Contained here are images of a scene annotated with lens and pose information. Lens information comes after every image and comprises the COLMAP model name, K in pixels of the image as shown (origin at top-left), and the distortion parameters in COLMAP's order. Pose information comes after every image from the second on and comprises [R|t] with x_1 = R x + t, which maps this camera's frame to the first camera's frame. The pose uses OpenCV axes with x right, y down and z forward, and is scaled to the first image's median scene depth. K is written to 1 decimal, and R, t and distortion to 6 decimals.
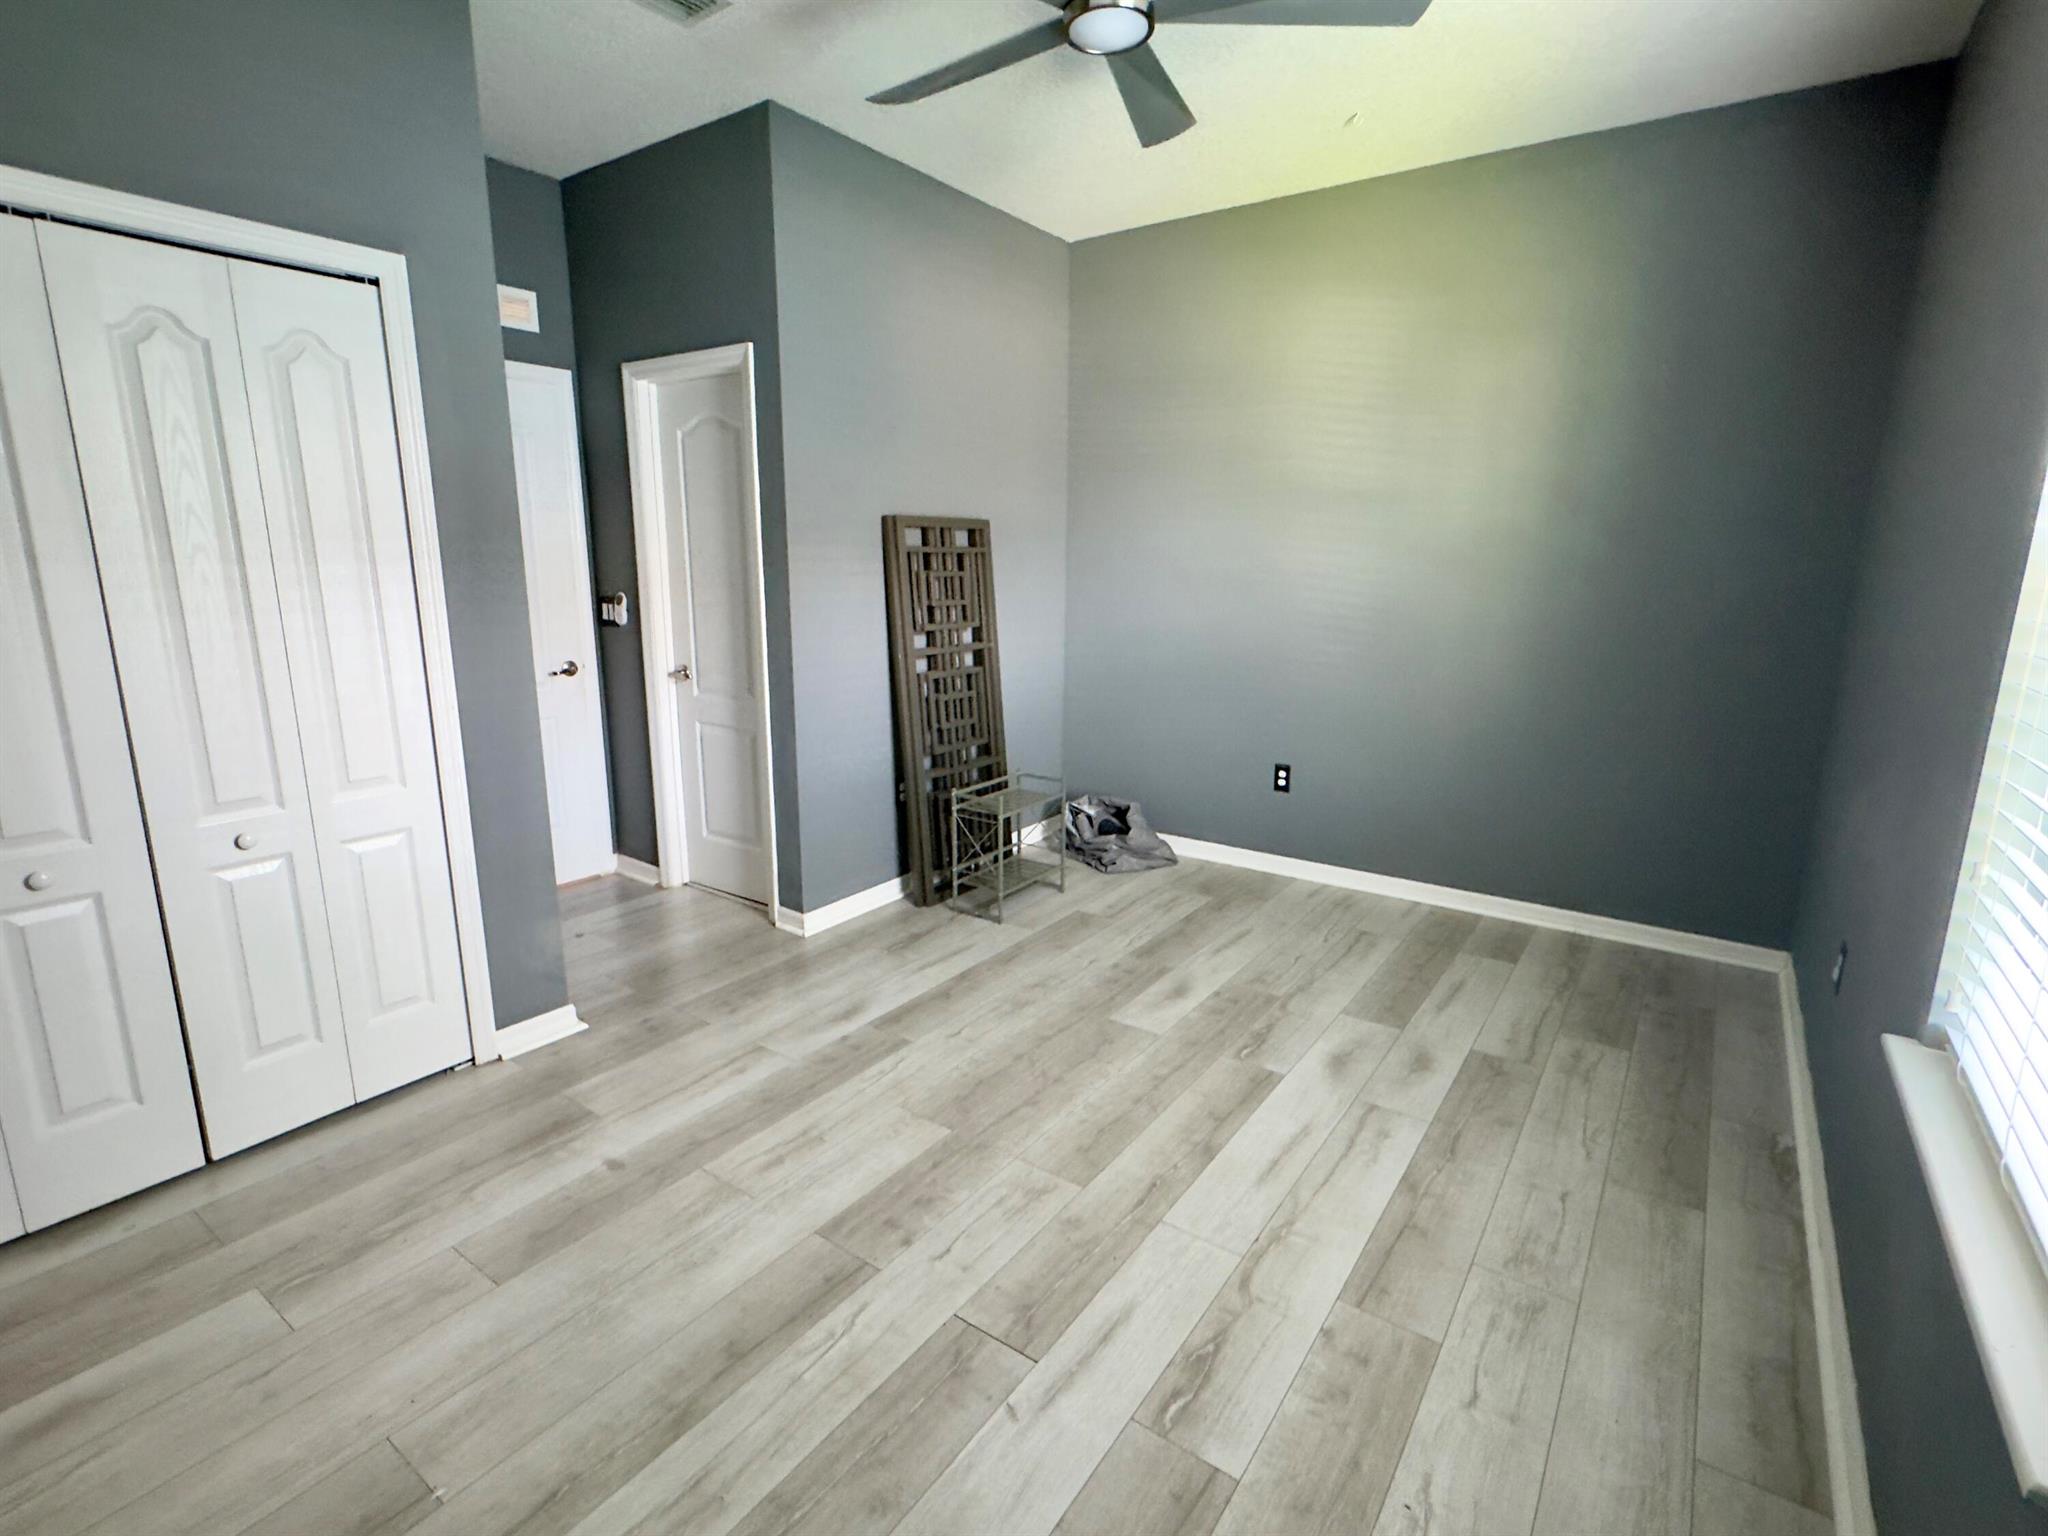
lens RADIAL K [[973.0, 0, 1026.8], [0, 973.0, 763.3], [0, 0, 1]] dist [-0.001154, -0.000119]
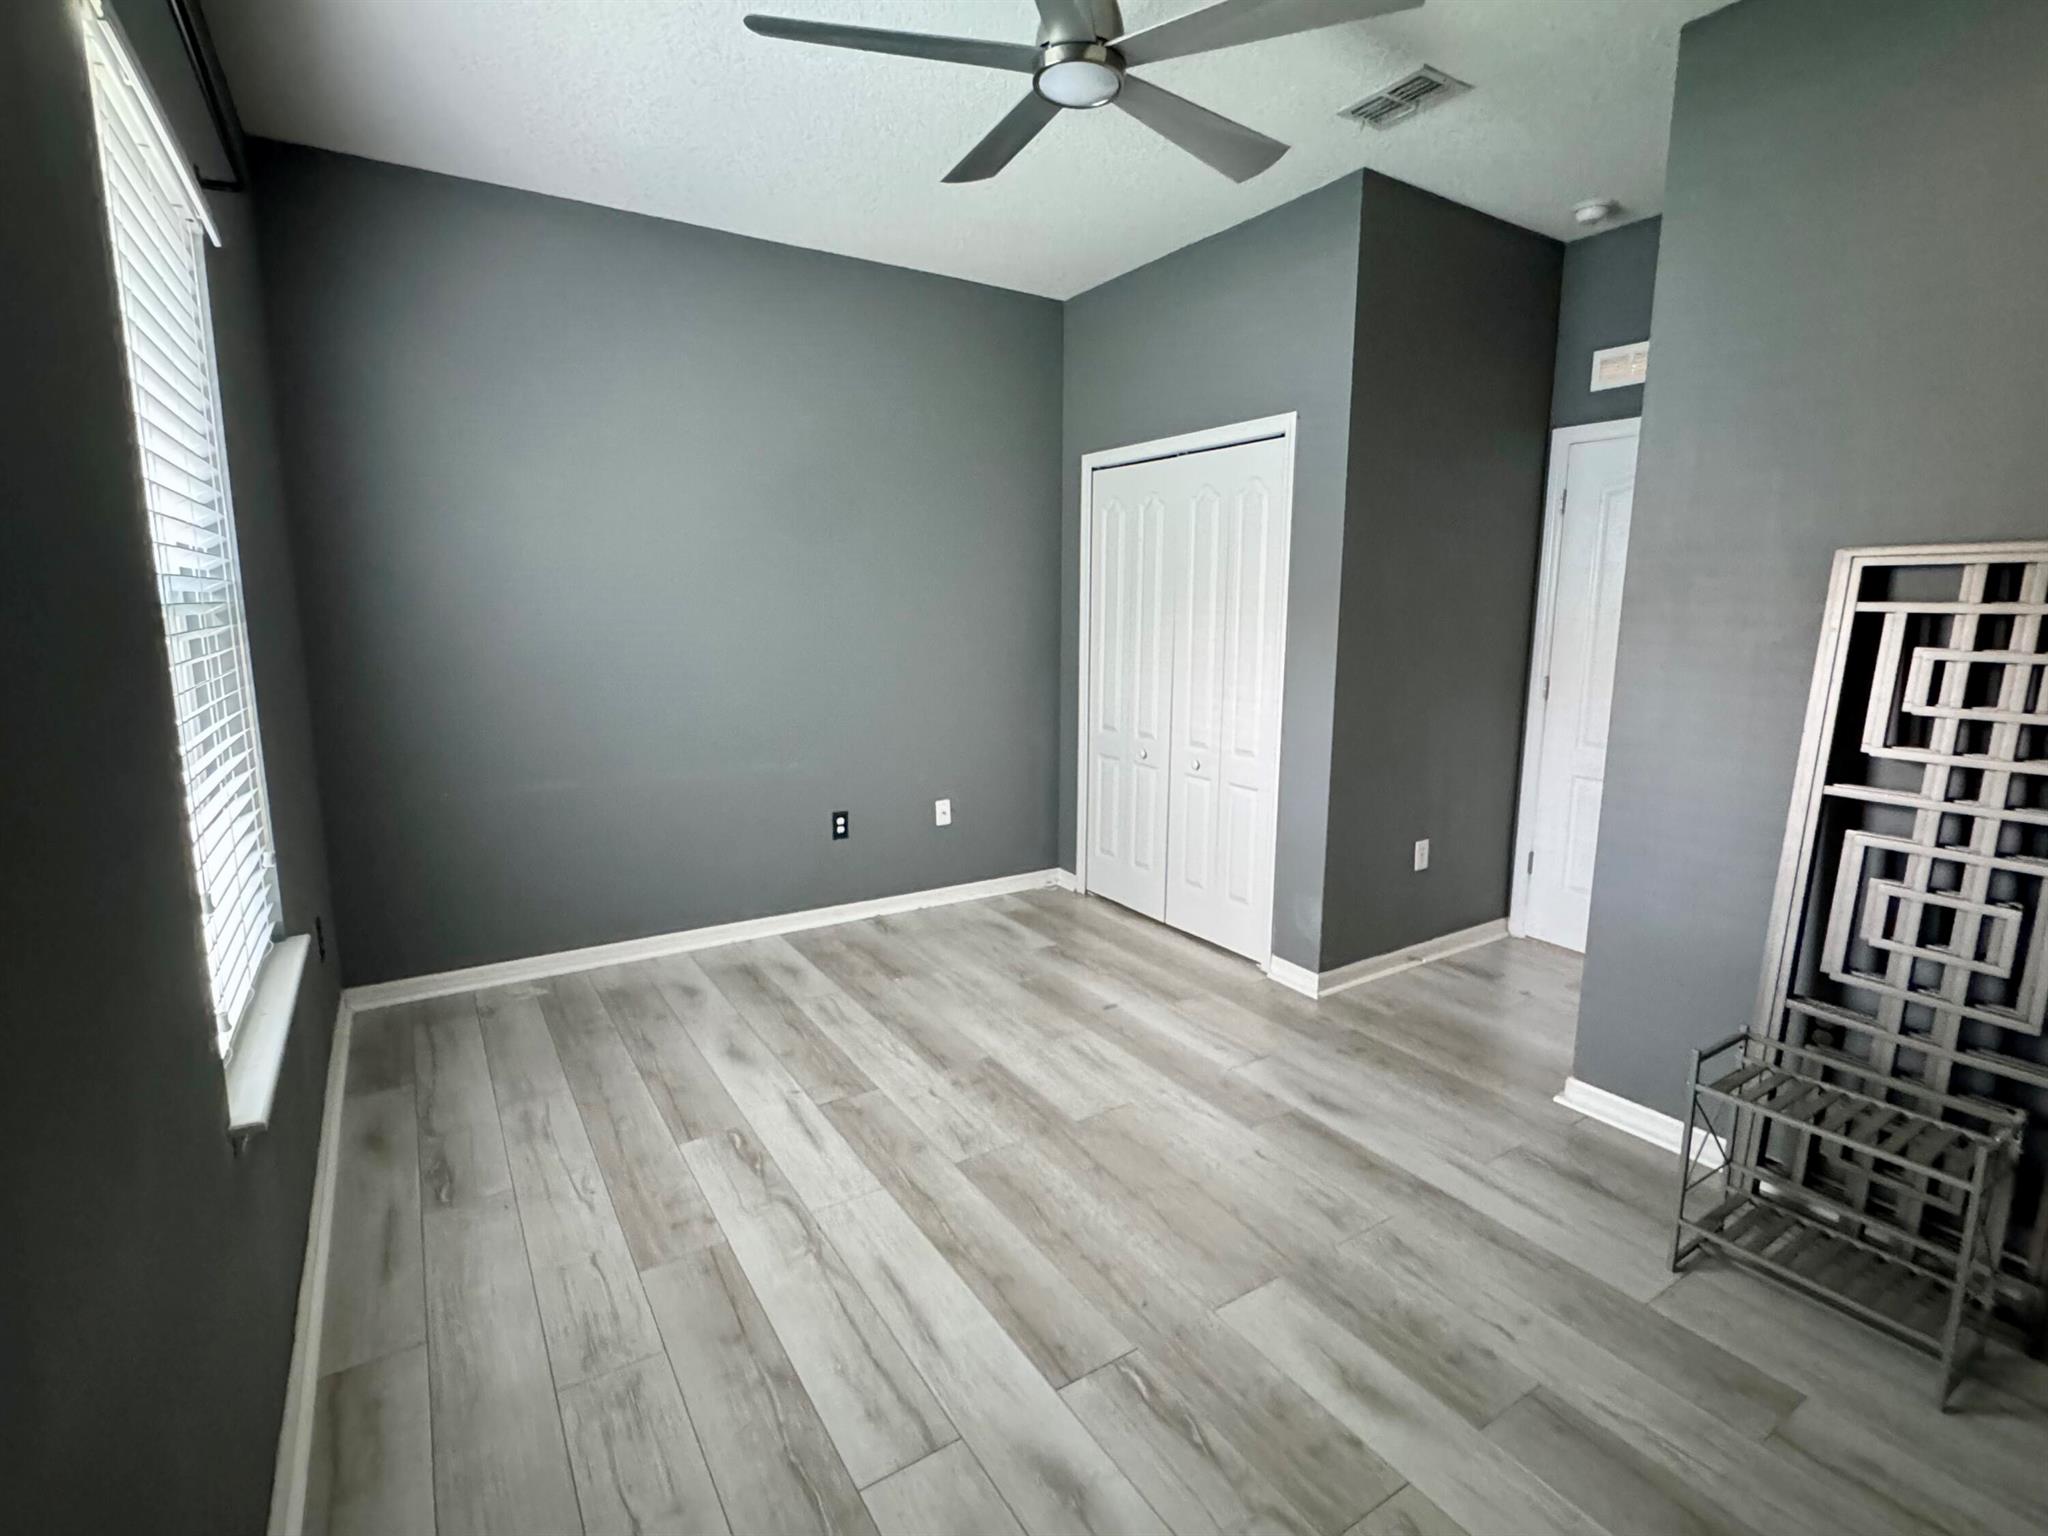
lens RADIAL K [[973.0, 0, 1026.8], [0, 973.0, 763.3], [0, 0, 1]] dist [-0.001154, -0.000119]
pose [[-0.373971, 0.143083, -0.916337, 0.999688], [-0.201407, 0.951919, 0.230837, -0.284879], [0.905307, 0.270883, -0.327172, 1.325161]]
